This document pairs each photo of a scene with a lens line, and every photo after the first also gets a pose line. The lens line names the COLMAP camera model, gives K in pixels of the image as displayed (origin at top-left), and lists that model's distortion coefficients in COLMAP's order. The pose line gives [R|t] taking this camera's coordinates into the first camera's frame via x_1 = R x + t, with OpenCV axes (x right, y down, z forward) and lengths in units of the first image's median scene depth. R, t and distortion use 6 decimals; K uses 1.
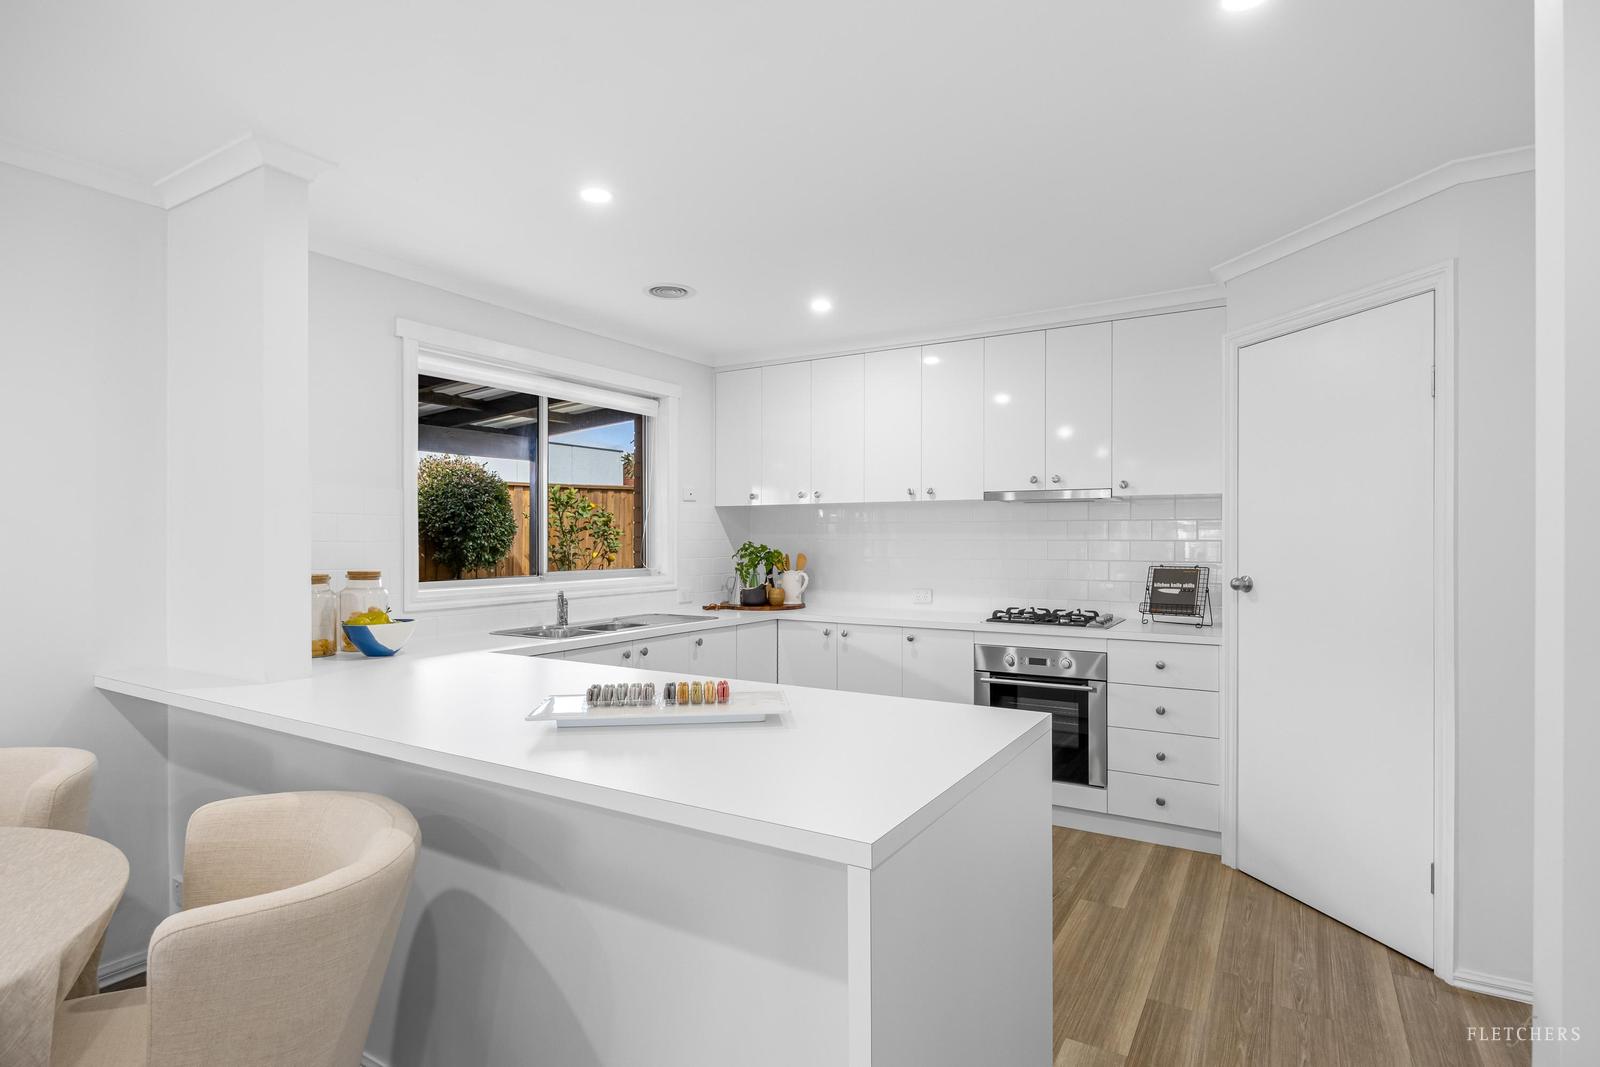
lens RADIAL K [[819.7, 0, 801.0], [0, 819.7, 534.0], [0, 0, 1]] dist [-0.000216, -0.000084]
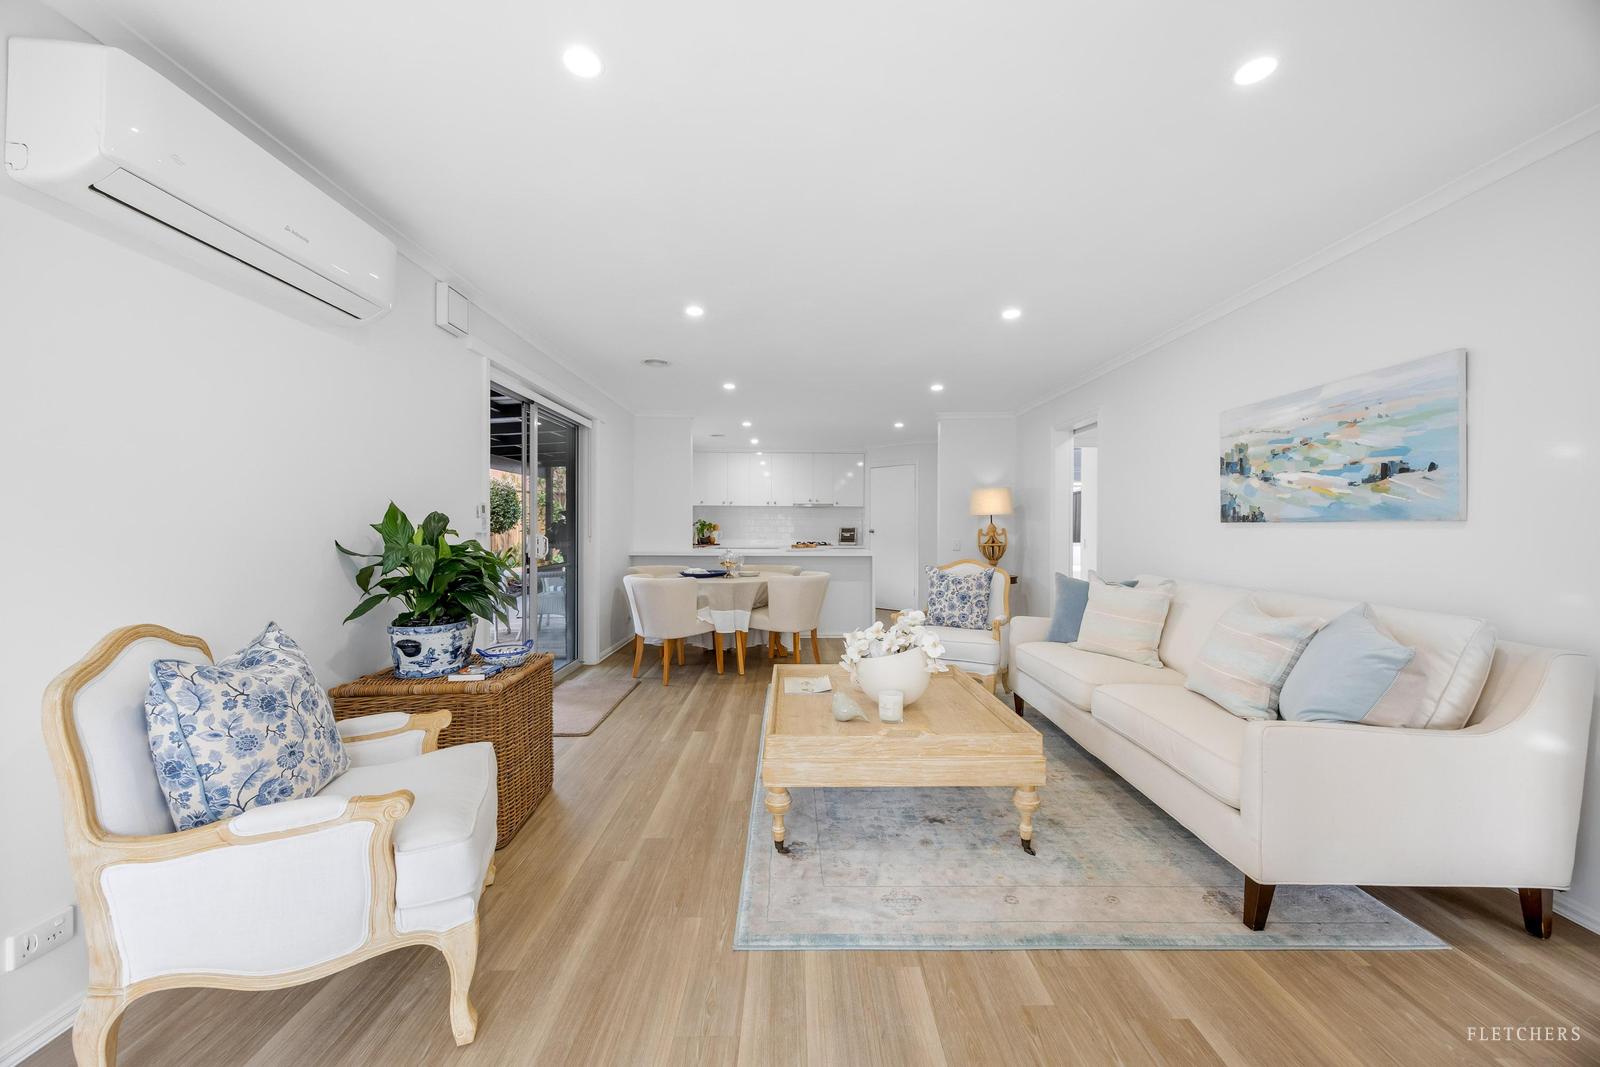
lens RADIAL K [[623.1, 0, 799.5], [0, 623.1, 530.3], [0, 0, 1]] dist [-0.001052, -0.000172]
pose [[0.848930, 0.005340, 0.528479, -0.952981], [-0.009376, 0.999944, 0.004958, 0.035456], [-0.528423, -0.009164, 0.848932, -0.953841]]
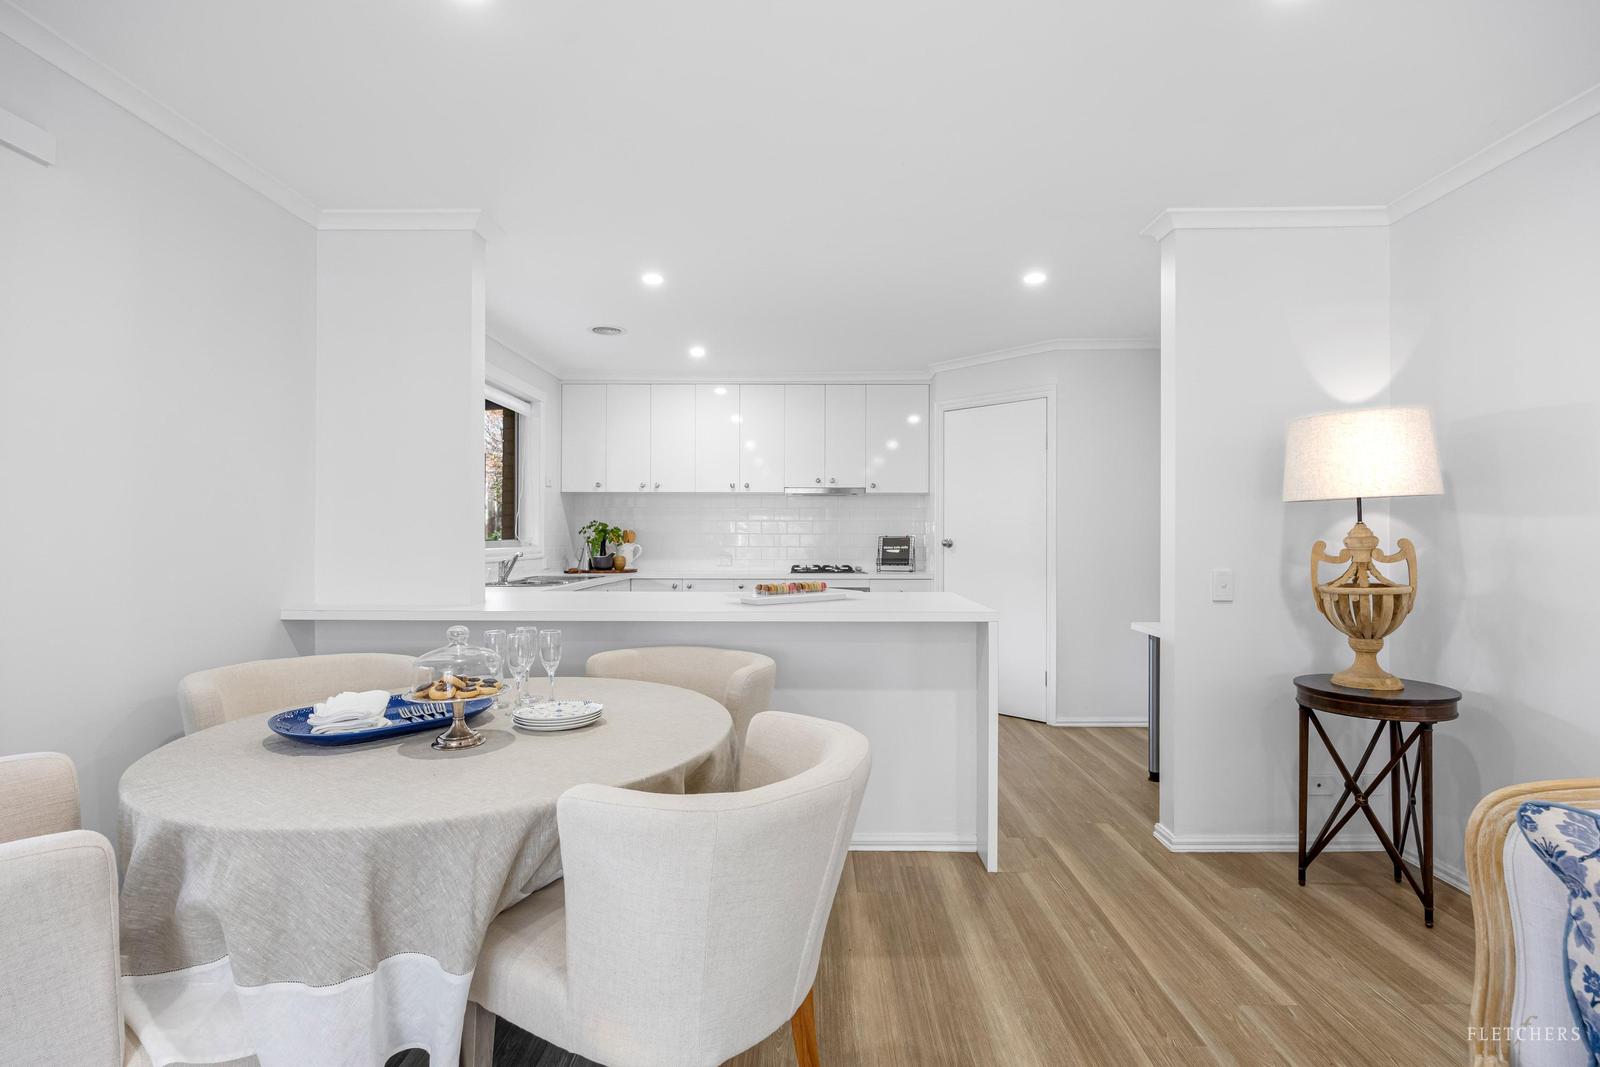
lens RADIAL K [[765.5, 0, 802.4], [0, 765.5, 528.0], [0, 0, 1]] dist [-0.011907, 0.000707]
pose [[0.860498, 0.009522, 0.509365, -0.443504], [-0.006328, 0.999948, -0.008003, 0.032734], [-0.509415, 0.003664, 0.860513, -0.210070]]
